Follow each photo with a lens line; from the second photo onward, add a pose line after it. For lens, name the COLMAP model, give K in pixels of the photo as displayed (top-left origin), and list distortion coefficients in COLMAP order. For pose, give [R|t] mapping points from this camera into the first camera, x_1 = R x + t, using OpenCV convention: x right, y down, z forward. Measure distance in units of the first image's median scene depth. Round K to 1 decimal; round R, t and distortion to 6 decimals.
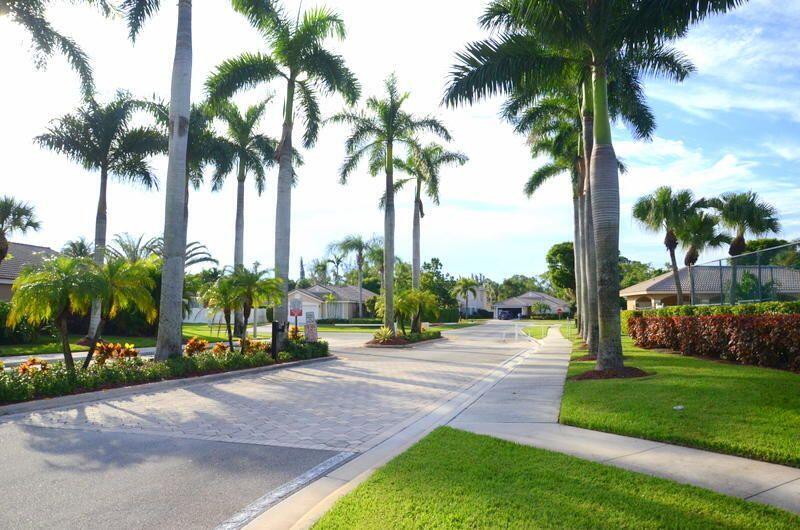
lens RADIAL K [[608.6, 0, 399.9], [0, 608.6, 263.7], [0, 0, 1]] dist [-0.041057, -0.002557]
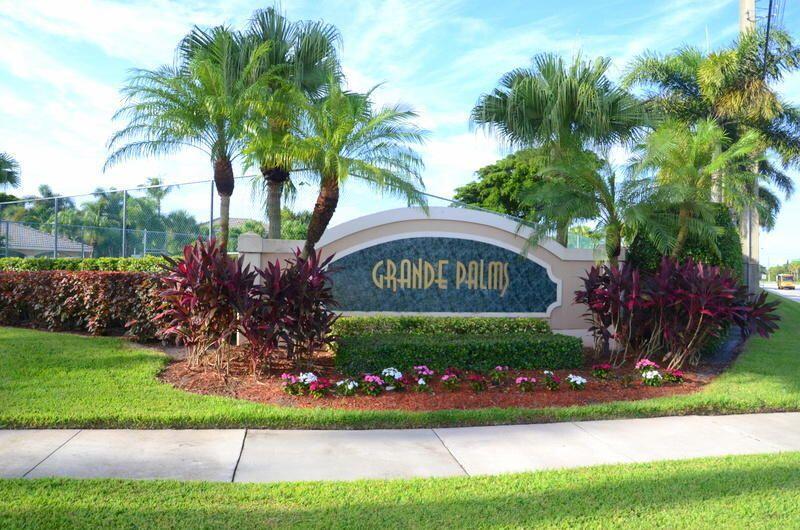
lens RADIAL K [[608.6, 0, 400.0], [0, 608.6, 265.3], [0, 0, 1]] dist [-0.041057, -0.002557]
pose [[0.398339, 0.023037, 0.916949, -0.010650], [-0.092077, 0.995639, 0.014985, 0.006739], [-0.912605, -0.090399, 0.398723, 0.076941]]
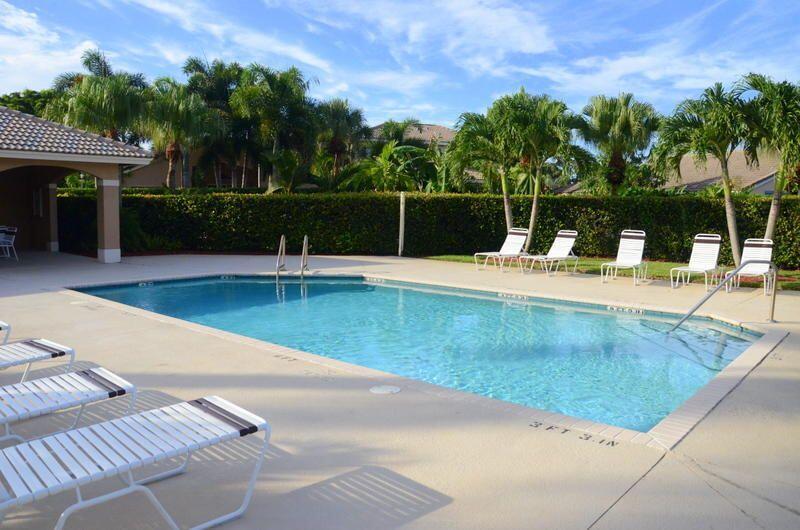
lens RADIAL K [[608.6, 0, 399.6], [0, 608.6, 265.3], [0, 0, 1]] dist [-0.041057, -0.002557]
pose [[0.561430, -0.073964, 0.824212, 0.643906], [-0.072535, 0.987766, 0.138050, 0.058731], [-0.824339, -0.137290, 0.549196, 0.787812]]
